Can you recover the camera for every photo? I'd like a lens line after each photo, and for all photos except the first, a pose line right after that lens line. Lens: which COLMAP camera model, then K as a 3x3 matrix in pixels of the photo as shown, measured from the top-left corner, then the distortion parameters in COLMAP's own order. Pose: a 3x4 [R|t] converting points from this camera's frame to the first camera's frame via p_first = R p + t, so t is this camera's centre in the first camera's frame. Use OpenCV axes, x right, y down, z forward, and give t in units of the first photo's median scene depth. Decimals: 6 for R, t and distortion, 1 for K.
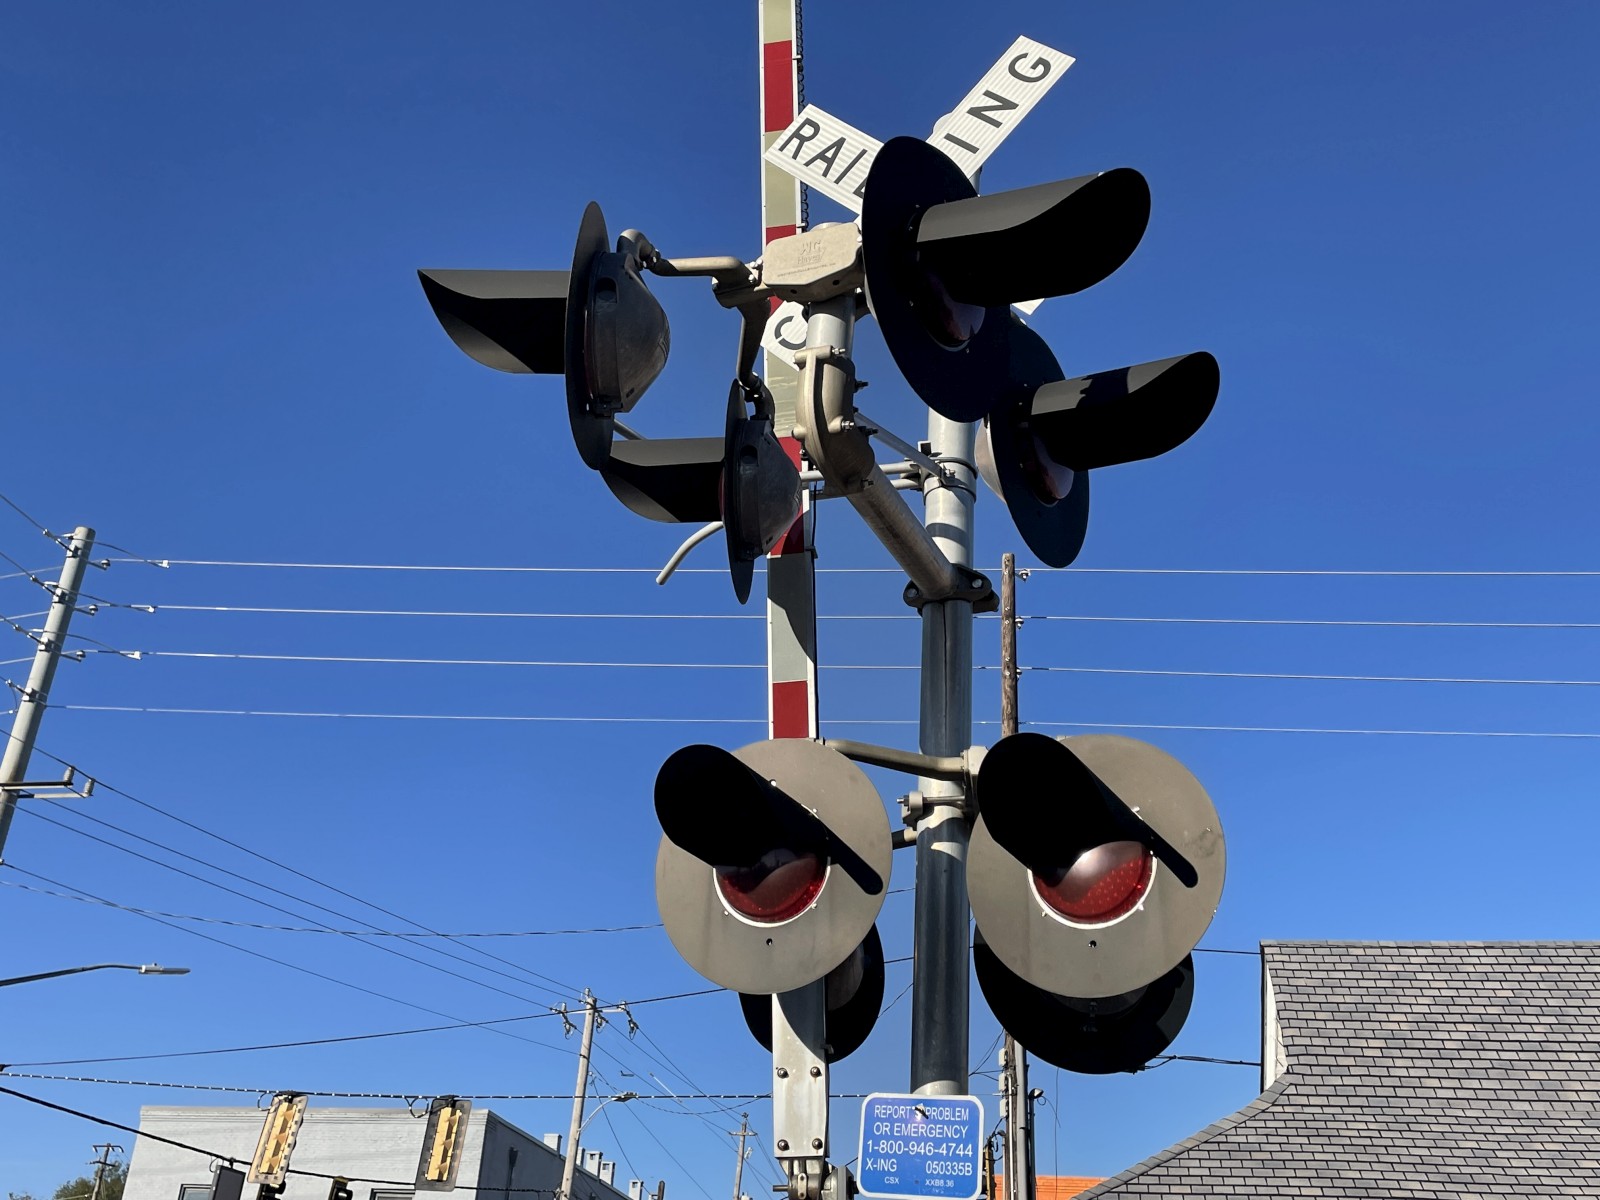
lens RADIAL K [[1570.6, 0, 781.8], [0, 1570.6, 569.4], [0, 0, 1]] dist [0.101951, -0.137578]
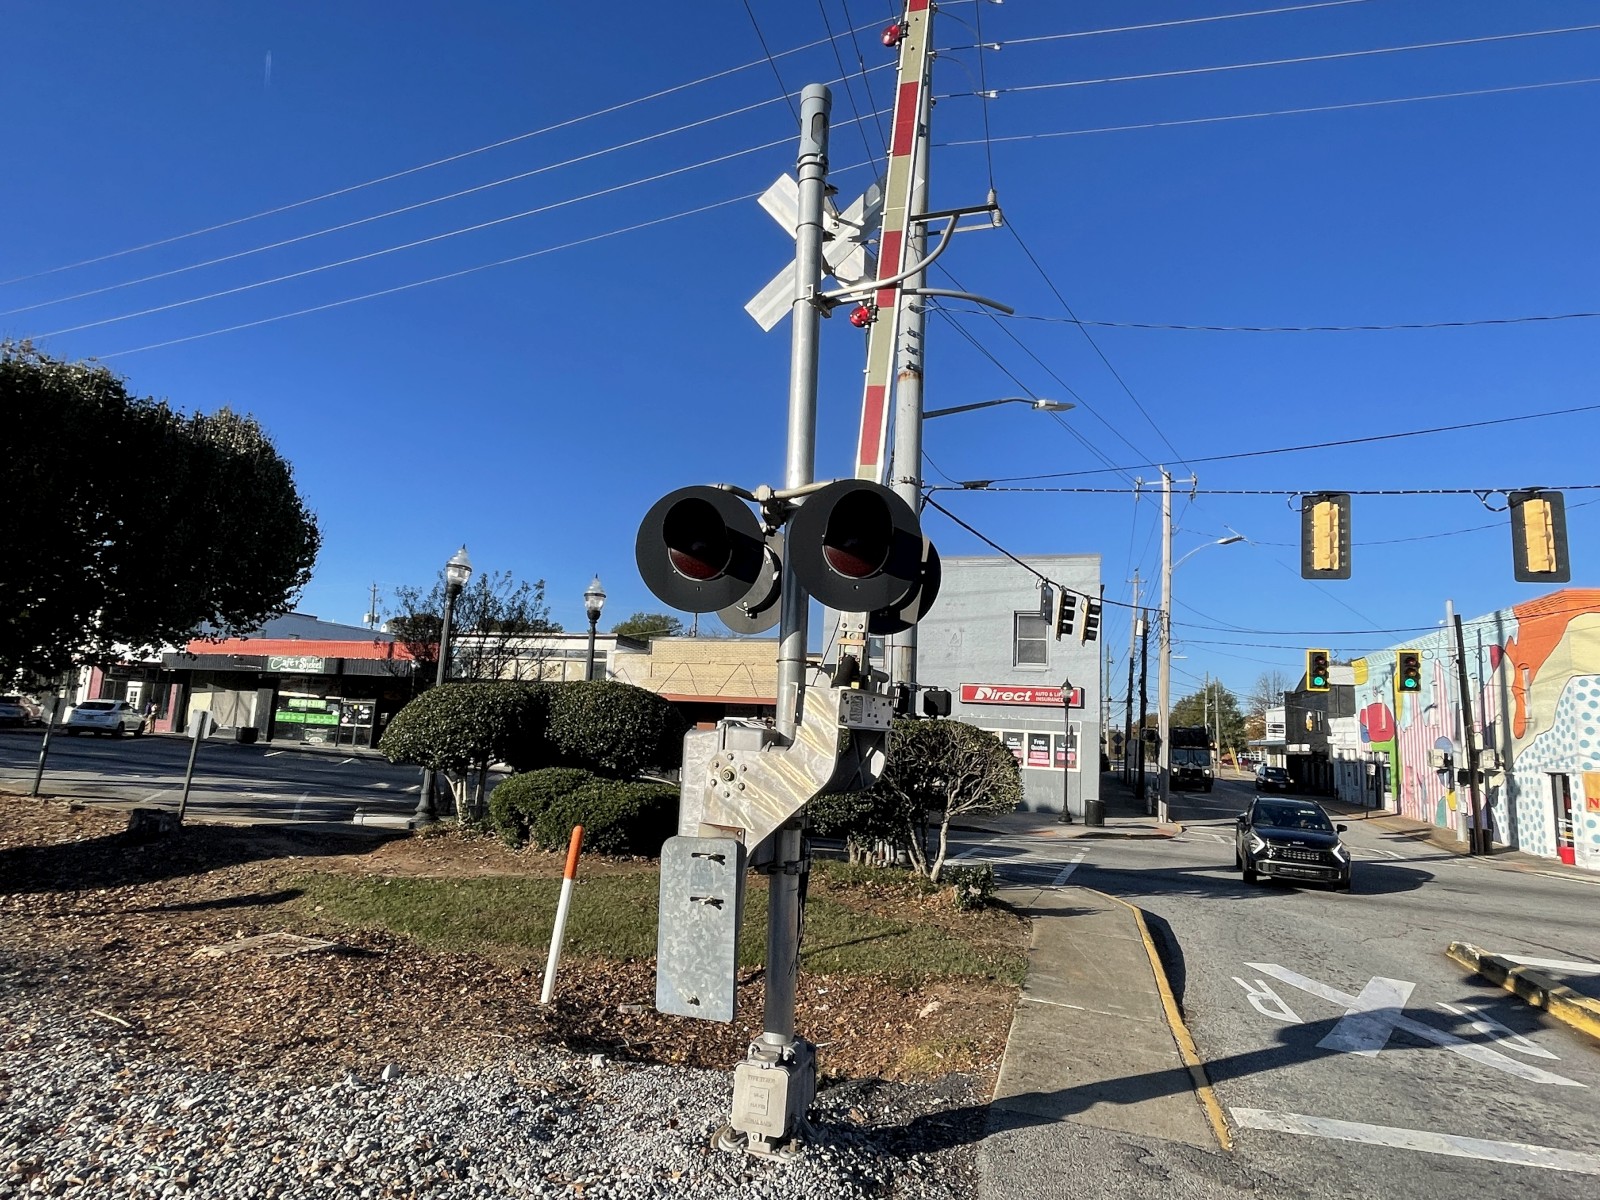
lens RADIAL K [[926.5, 0, 806.5], [0, 926.5, 595.6], [0, 0, 1]] dist [0.005553, -0.001279]
pose [[0.989416, -0.022288, -0.143384, -3.043353], [0.068503, 0.942833, 0.326149, 1.038266], [0.127918, -0.332519, 0.934381, 2.378209]]
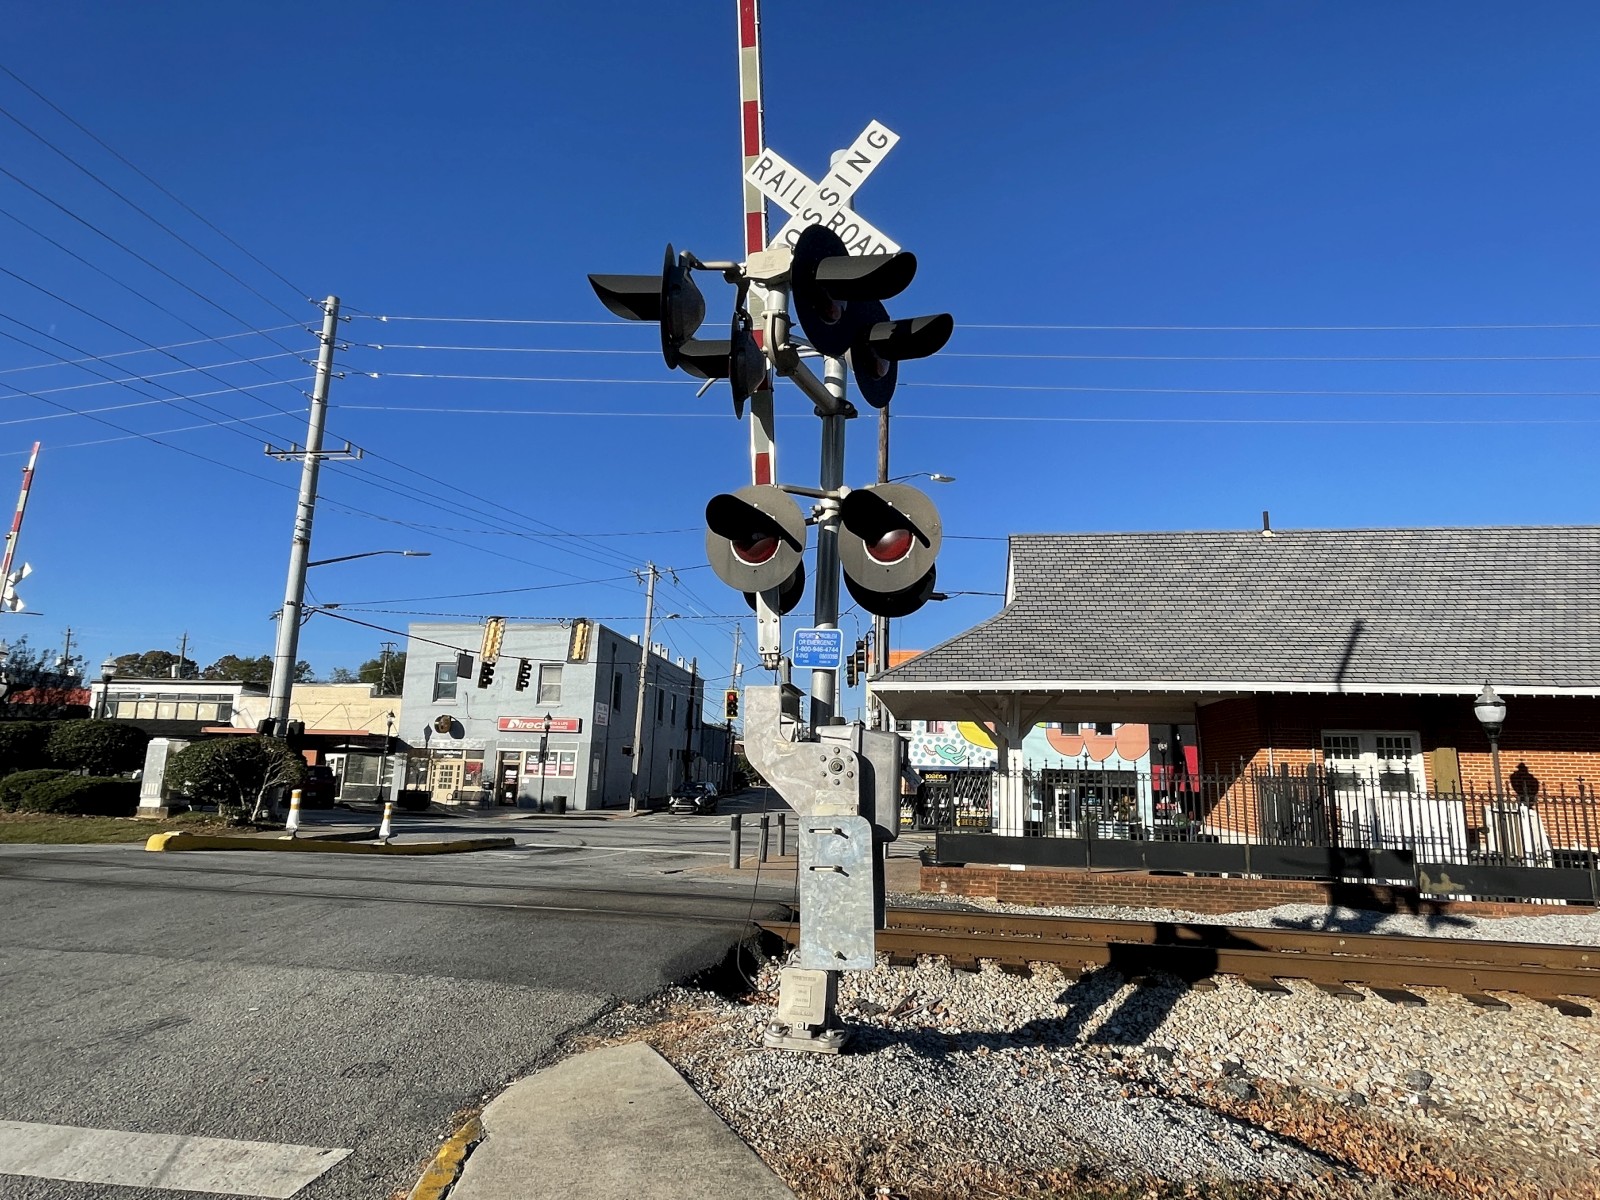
lens RADIAL K [[926.5, 0, 806.5], [0, 926.5, 595.6], [0, 0, 1]] dist [0.005553, -0.001279]
pose [[0.998473, -0.016156, 0.052823, -0.004344], [-0.000356, 0.954367, 0.298636, -0.123551], [-0.055237, -0.298199, 0.952904, -0.295894]]
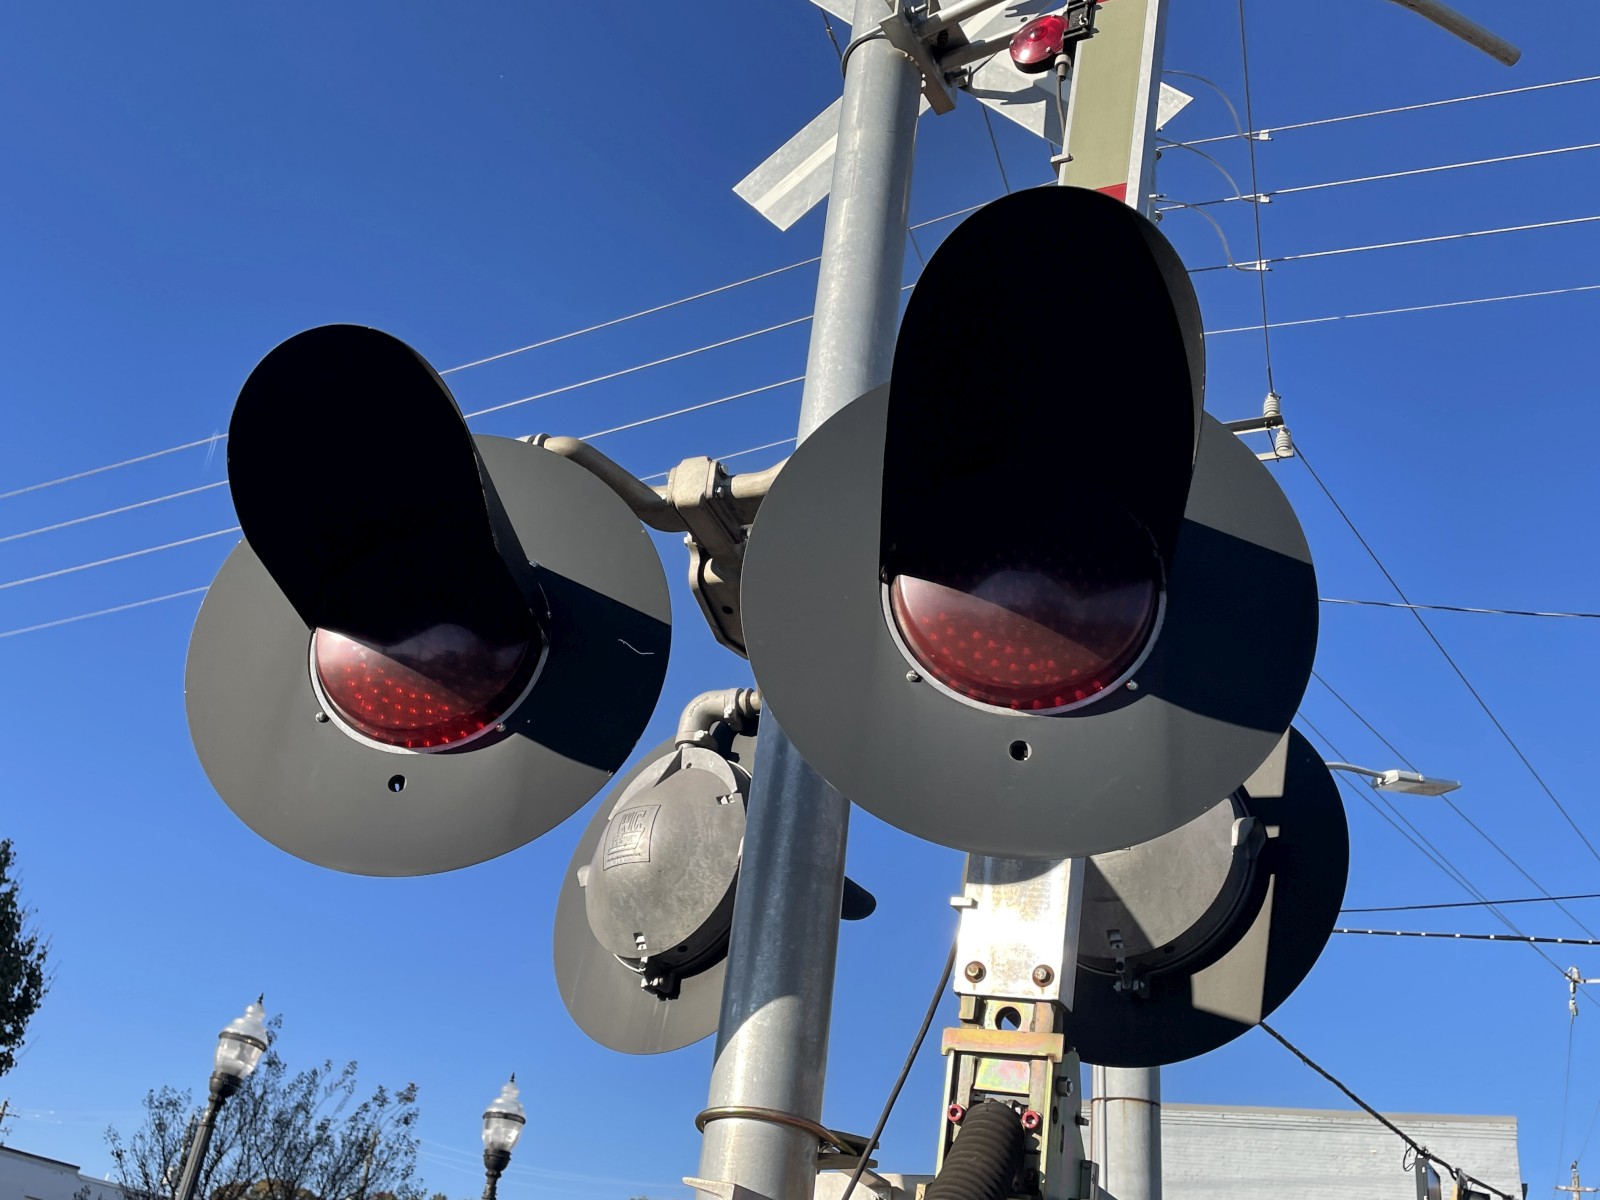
lens RADIAL K [[1491.0, 0, 788.0], [0, 1491.0, 599.4], [0, 0, 1]] dist [0.045312, -0.010876]
pose [[0.971021, -0.054108, -0.232789, -3.099528], [0.044948, 0.997999, -0.044477, 1.321275], [0.234730, 0.032725, 0.971510, 2.925000]]
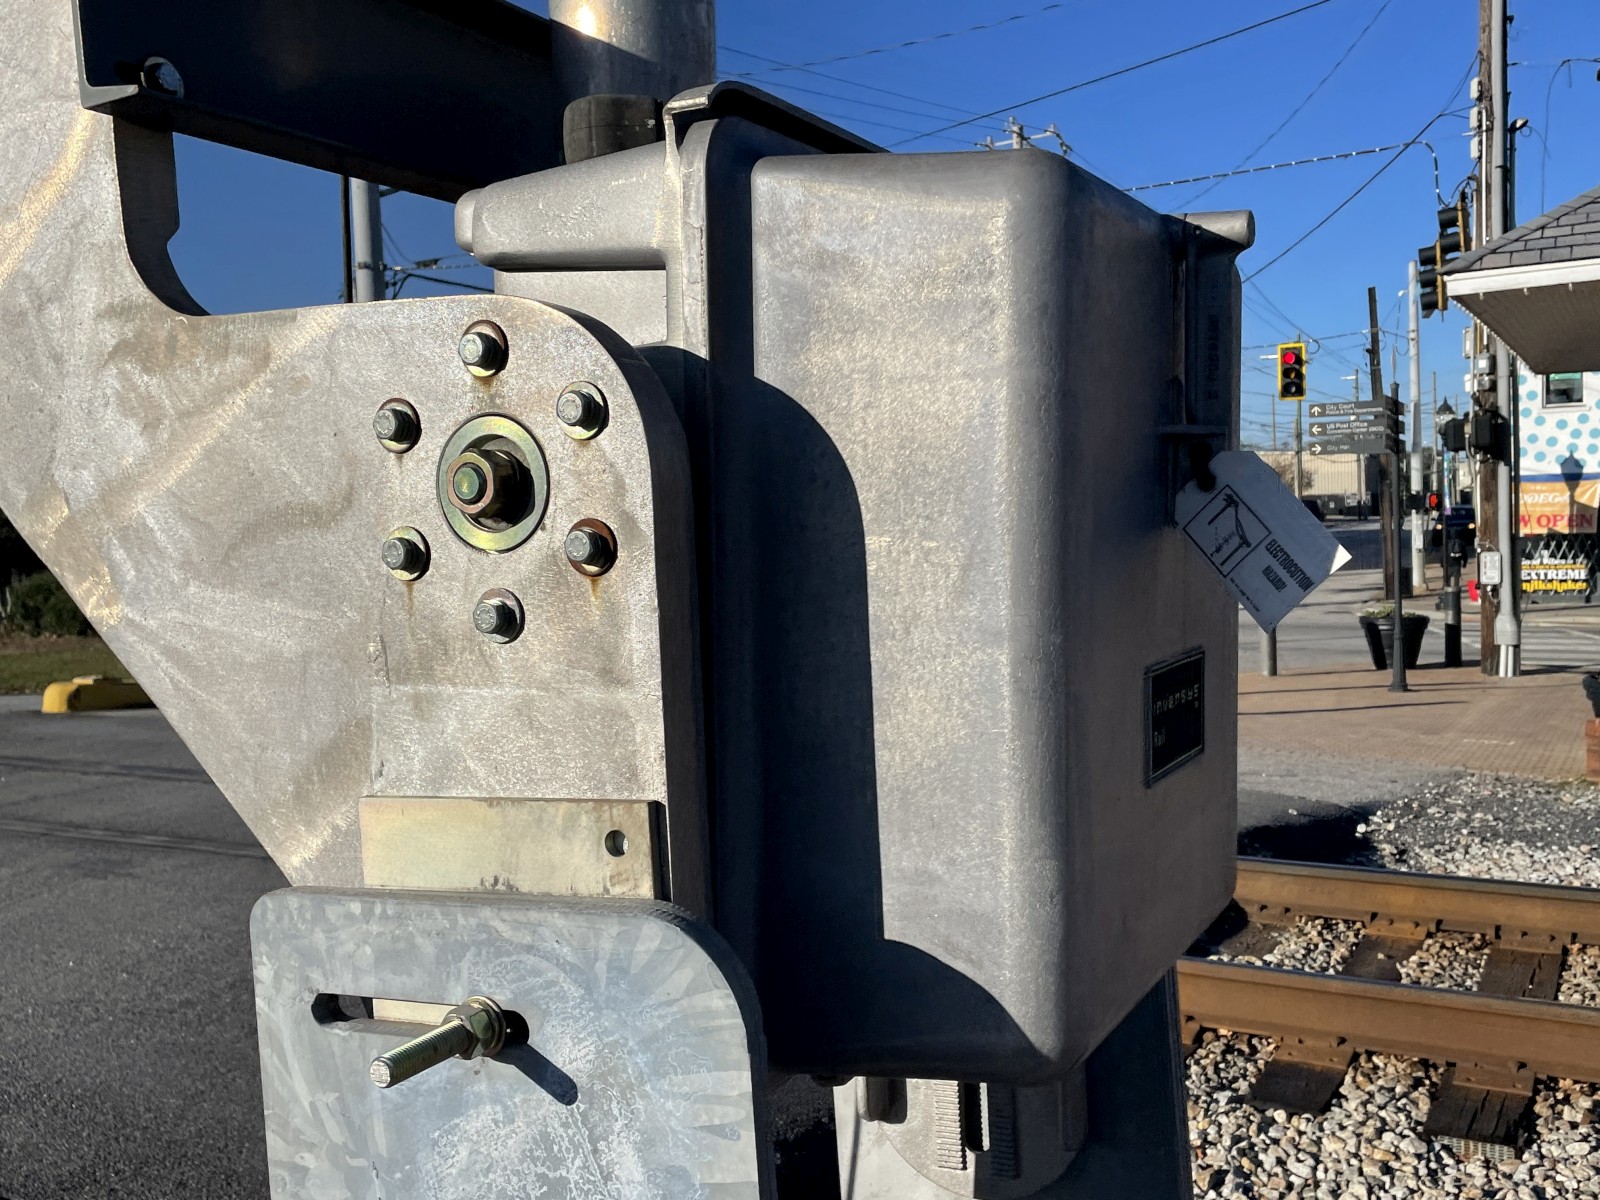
lens RADIAL K [[1579.4, 0, 796.0], [0, 1579.4, 596.7], [0, 0, 1]] dist [0.057902, -0.015334]
pose [[0.951159, -0.068281, -0.301055, 0.194091], [0.212325, 0.852623, 0.477444, 0.322349], [0.224085, -0.518046, 0.825478, 0.521318]]
